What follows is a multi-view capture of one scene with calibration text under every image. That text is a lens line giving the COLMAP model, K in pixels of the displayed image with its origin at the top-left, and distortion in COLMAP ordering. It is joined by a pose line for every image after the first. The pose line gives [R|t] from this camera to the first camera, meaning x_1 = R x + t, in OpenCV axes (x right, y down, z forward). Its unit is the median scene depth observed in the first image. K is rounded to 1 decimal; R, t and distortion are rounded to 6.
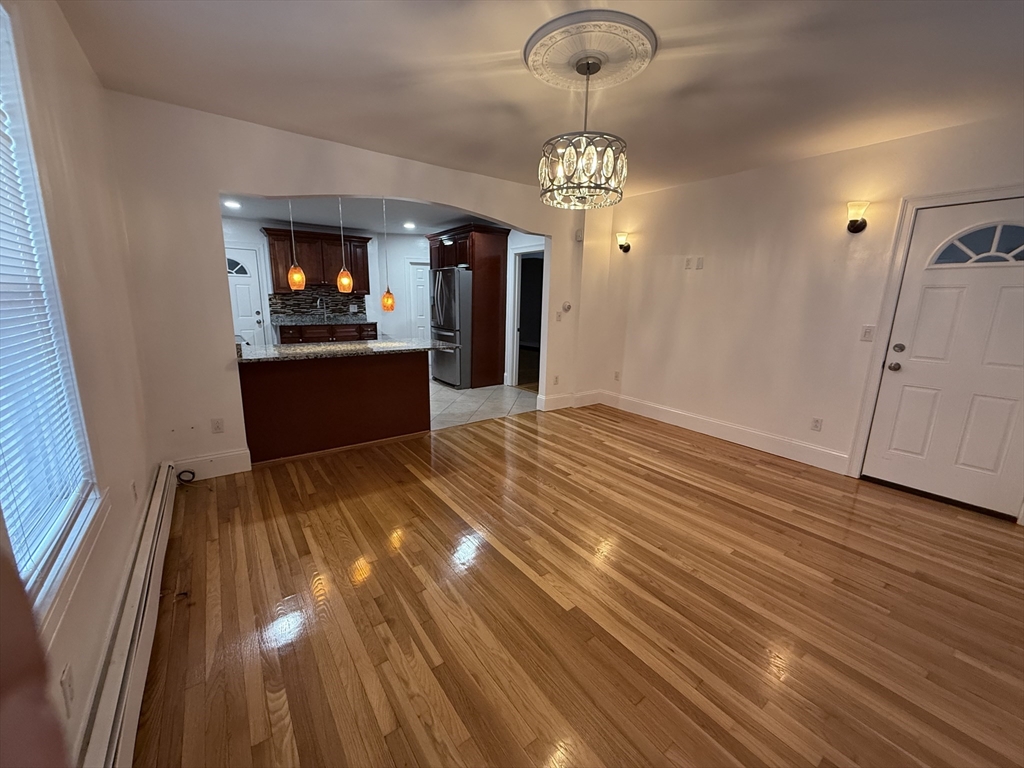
lens RADIAL K [[406.6, 0, 508.3], [0, 406.6, 385.7], [0, 0, 1]] dist [0.001940, 0.000245]
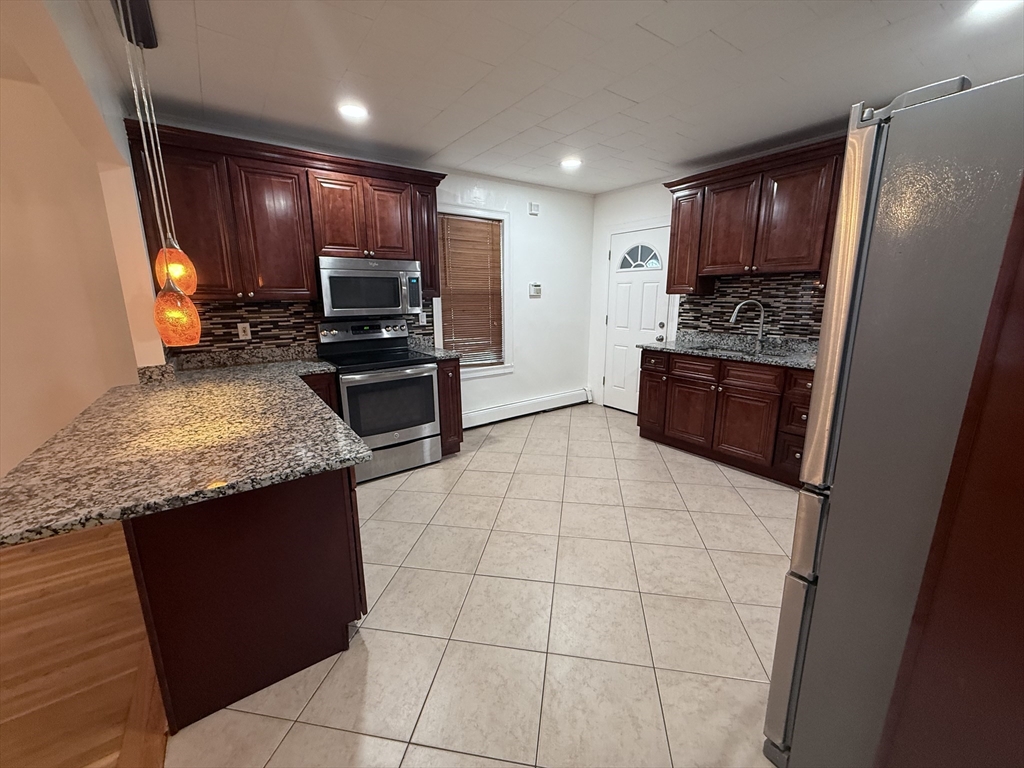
lens RADIAL K [[406.6, 0, 508.4], [0, 406.6, 378.8], [0, 0, 1]] dist [0.001940, 0.000245]
pose [[-0.019961, 0.185686, -0.982406, 0.047095], [-0.199870, 0.962027, 0.185895, -0.226973], [0.979619, 0.200064, 0.017910, 1.034304]]
